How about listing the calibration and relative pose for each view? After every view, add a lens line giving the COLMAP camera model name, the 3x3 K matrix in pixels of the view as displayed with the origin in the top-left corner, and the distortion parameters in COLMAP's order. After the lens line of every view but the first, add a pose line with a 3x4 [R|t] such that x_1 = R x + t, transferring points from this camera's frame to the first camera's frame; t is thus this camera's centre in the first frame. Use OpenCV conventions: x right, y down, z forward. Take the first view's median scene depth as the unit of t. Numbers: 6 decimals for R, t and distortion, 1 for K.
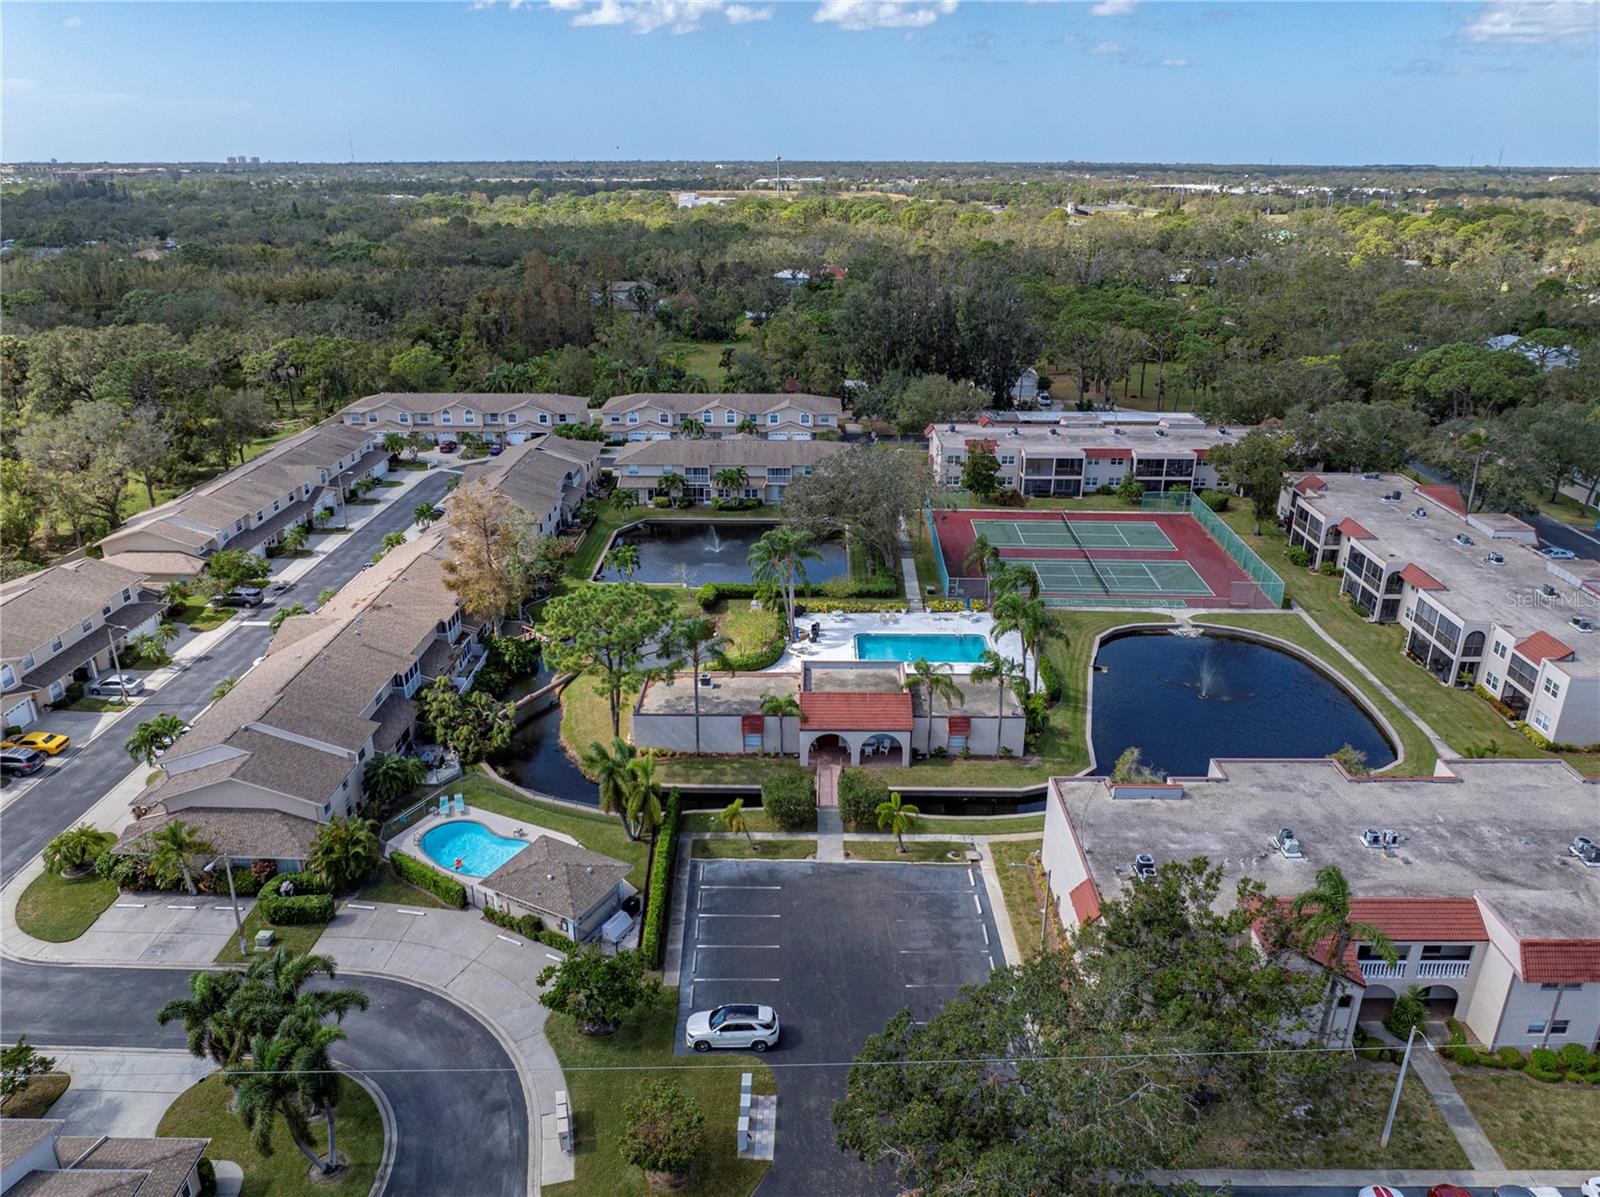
lens RADIAL K [[1110.7, 0, 788.1], [0, 1110.7, 598.8], [0, 0, 1]] dist [-0.020144, 0.004142]
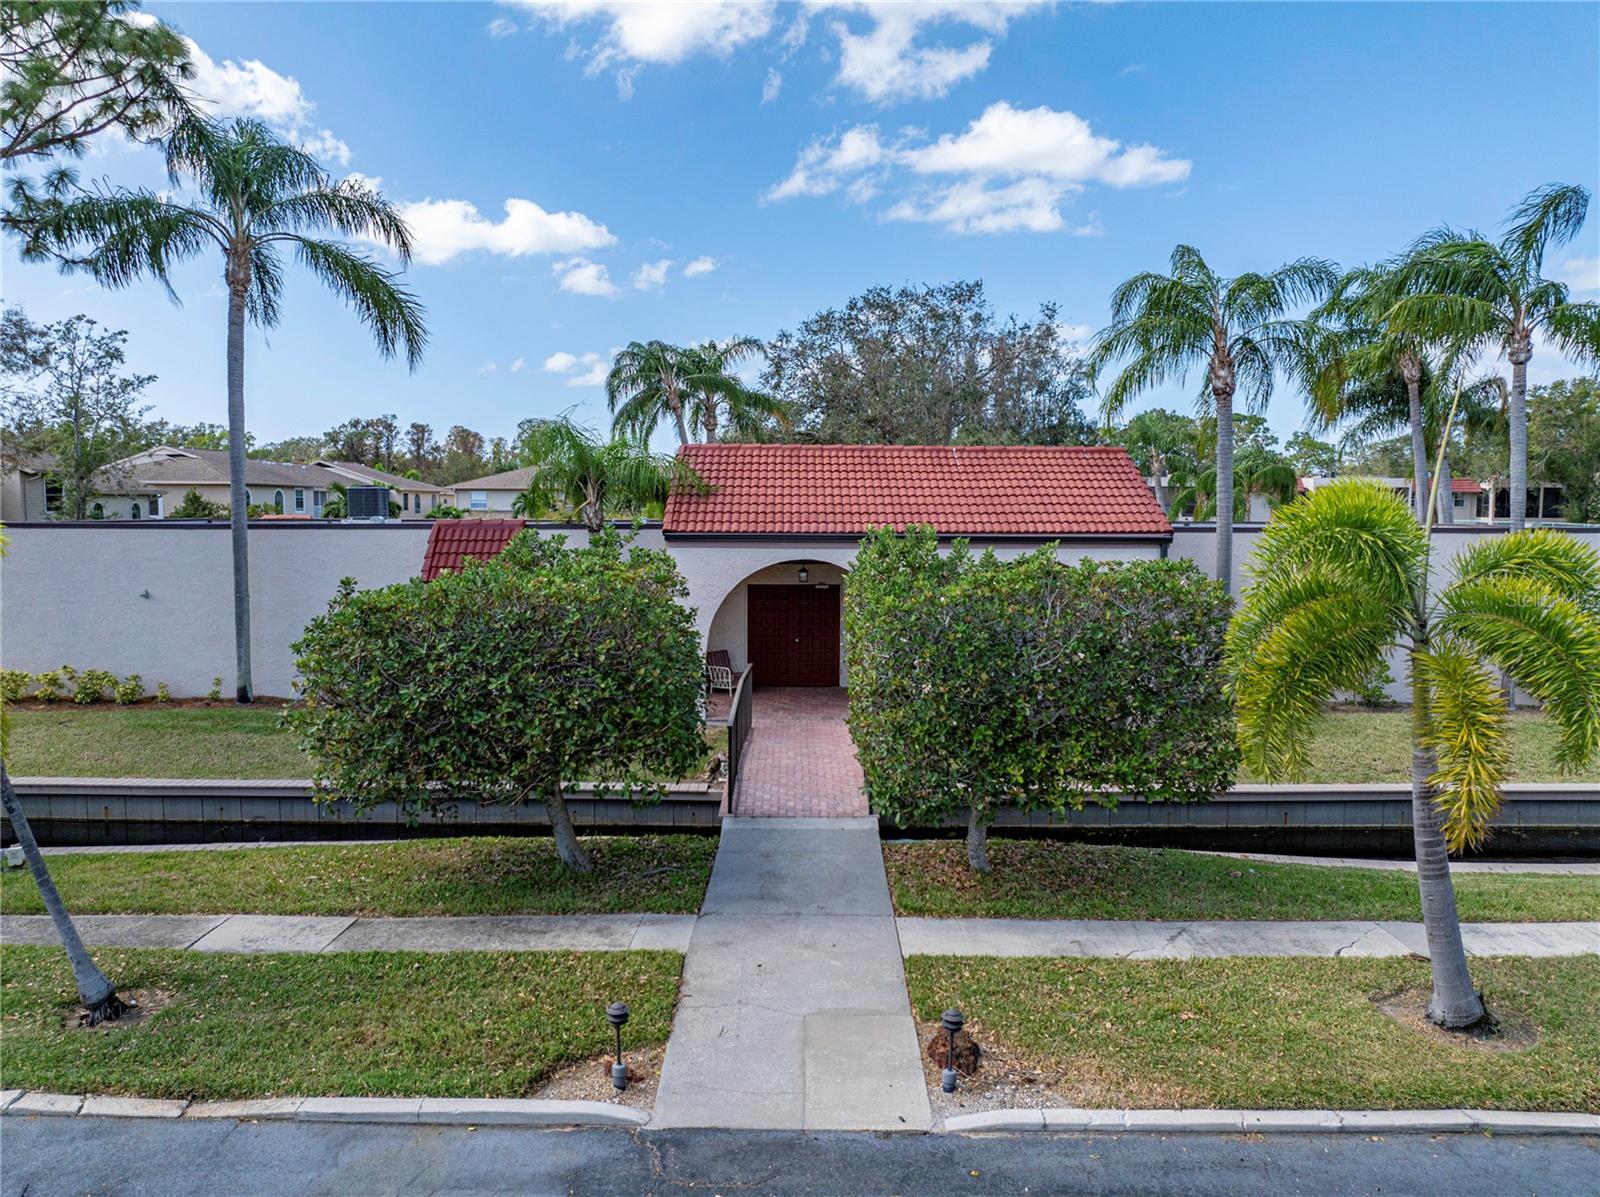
lens RADIAL K [[1110.7, 0, 788.1], [0, 1110.7, 598.8], [0, 0, 1]] dist [-0.020144, 0.004142]
pose [[0.999856, 0.003730, 0.016568, 0.026904], [0.001365, 0.954767, -0.297352, 0.166790], [-0.016928, 0.297332, 0.954624, 0.671818]]
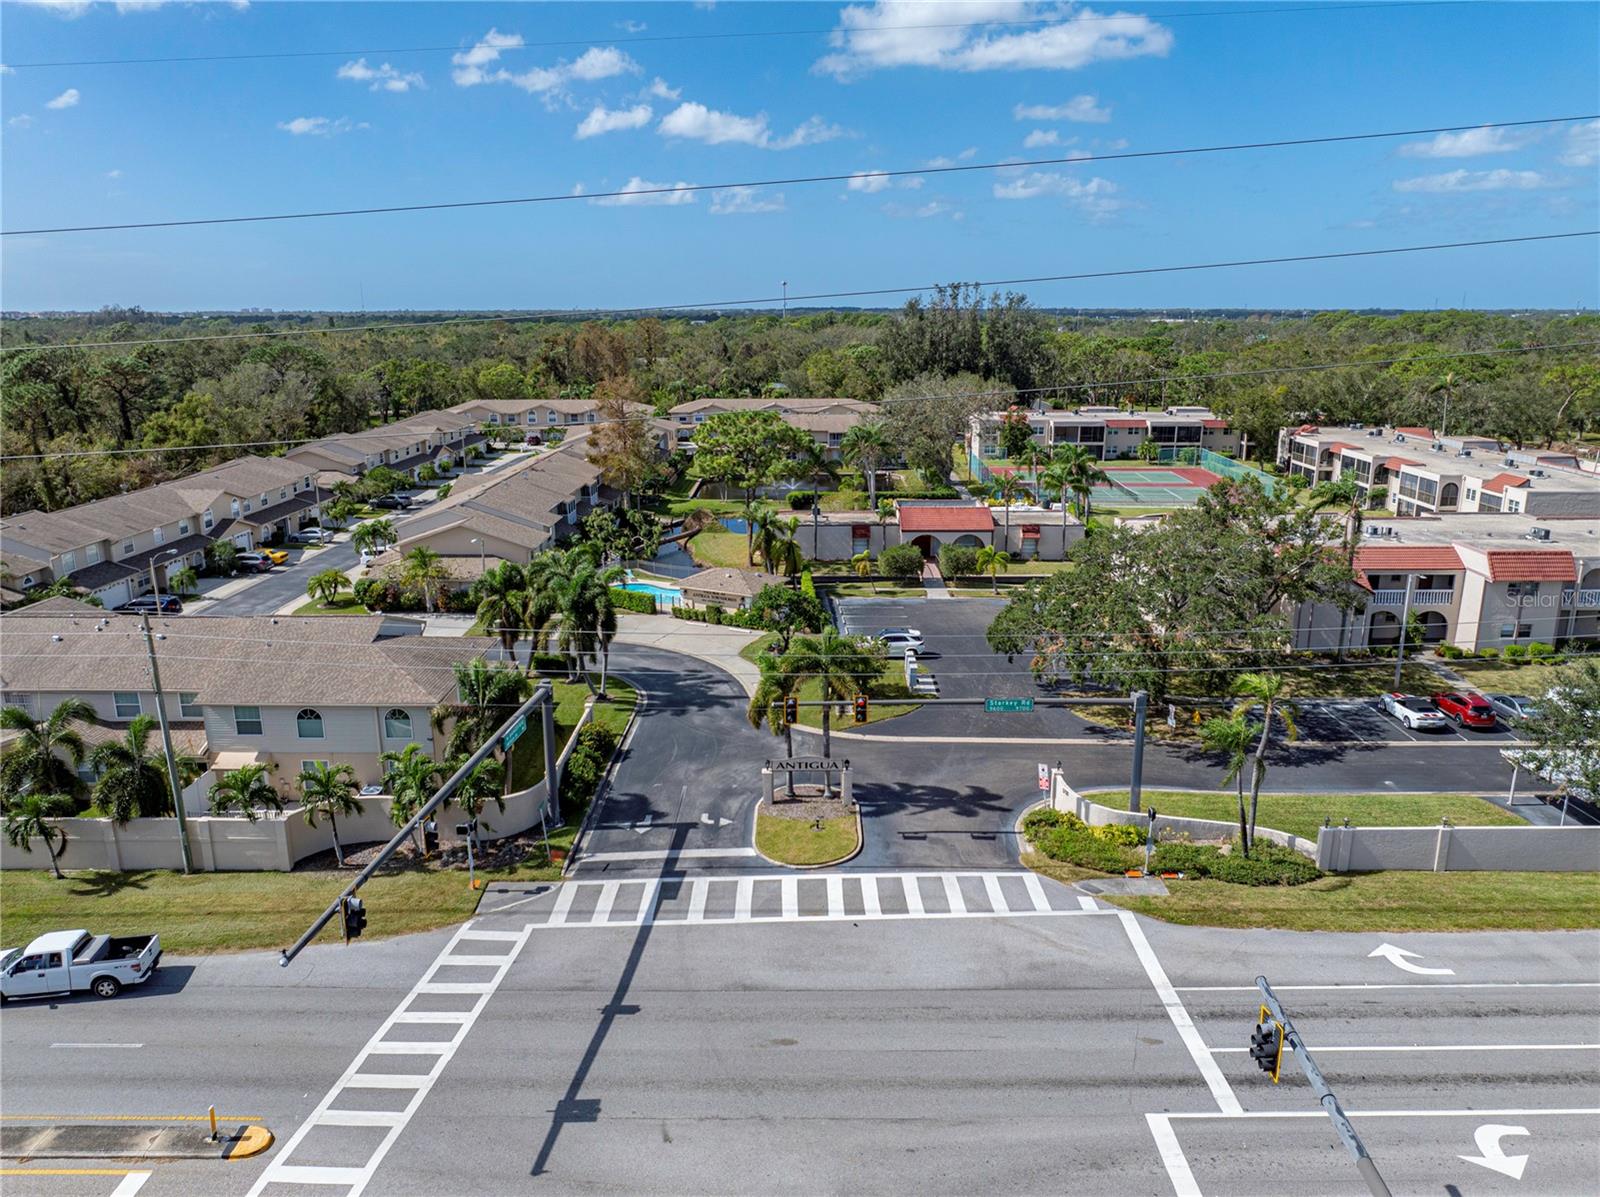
lens RADIAL K [[1110.7, 0, 788.1], [0, 1110.7, 598.8], [0, 0, 1]] dist [-0.020144, 0.004142]
pose [[0.999979, -0.003603, 0.005316, -0.100610], [0.004229, 0.992418, -0.122834, 0.283814], [-0.004833, 0.122854, 0.992413, -0.167434]]
